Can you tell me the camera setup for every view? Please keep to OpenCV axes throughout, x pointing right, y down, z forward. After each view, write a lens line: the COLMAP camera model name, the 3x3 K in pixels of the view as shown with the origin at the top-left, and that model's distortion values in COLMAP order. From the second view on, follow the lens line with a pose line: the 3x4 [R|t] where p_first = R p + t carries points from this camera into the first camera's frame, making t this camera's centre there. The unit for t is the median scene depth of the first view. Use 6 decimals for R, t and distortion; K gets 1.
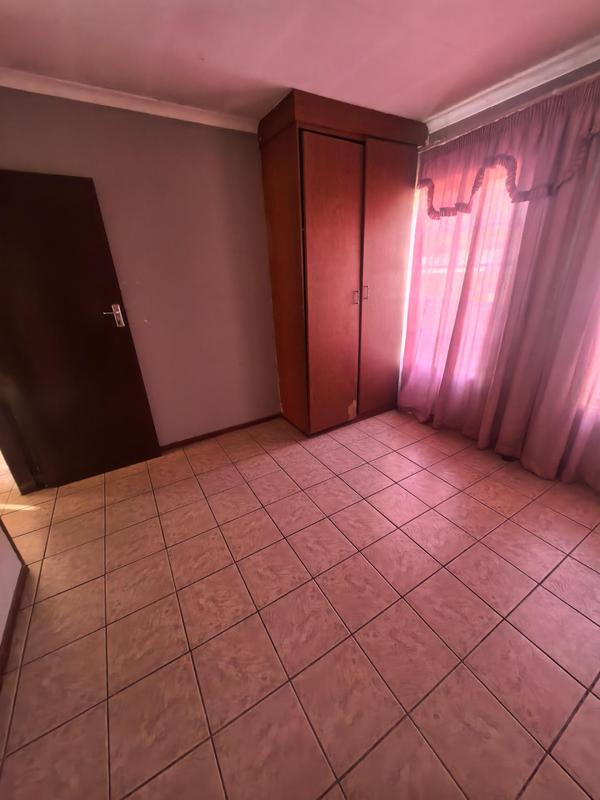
lens RADIAL K [[310.2, 0, 300.1], [0, 310.2, 402.3], [0, 0, 1]] dist [0.002228, -0.000411]
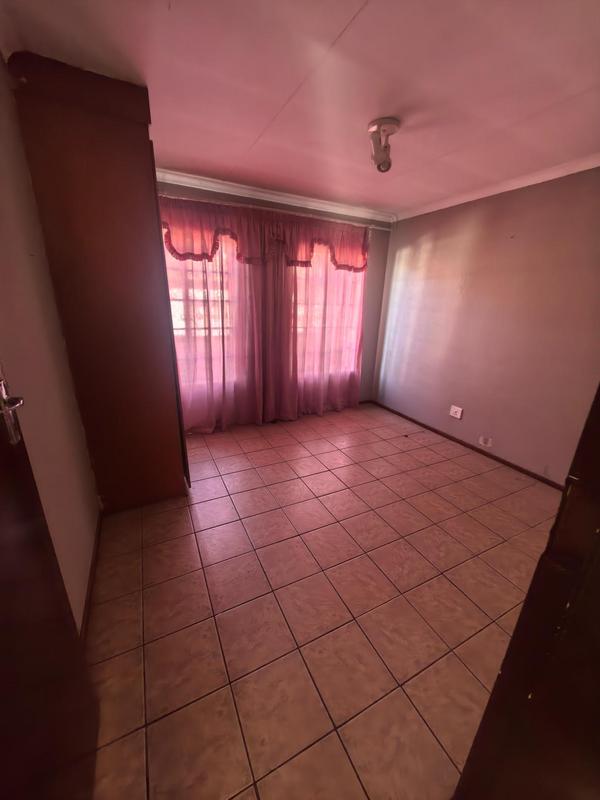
lens RADIAL K [[310.2, 0, 300.1], [0, 310.2, 401.9], [0, 0, 1]] dist [0.002228, -0.000411]
pose [[0.057216, -0.272121, 0.960561, -0.891848], [0.357884, 0.903784, 0.234719, -0.256597], [-0.932011, 0.330340, 0.149099, 0.670049]]
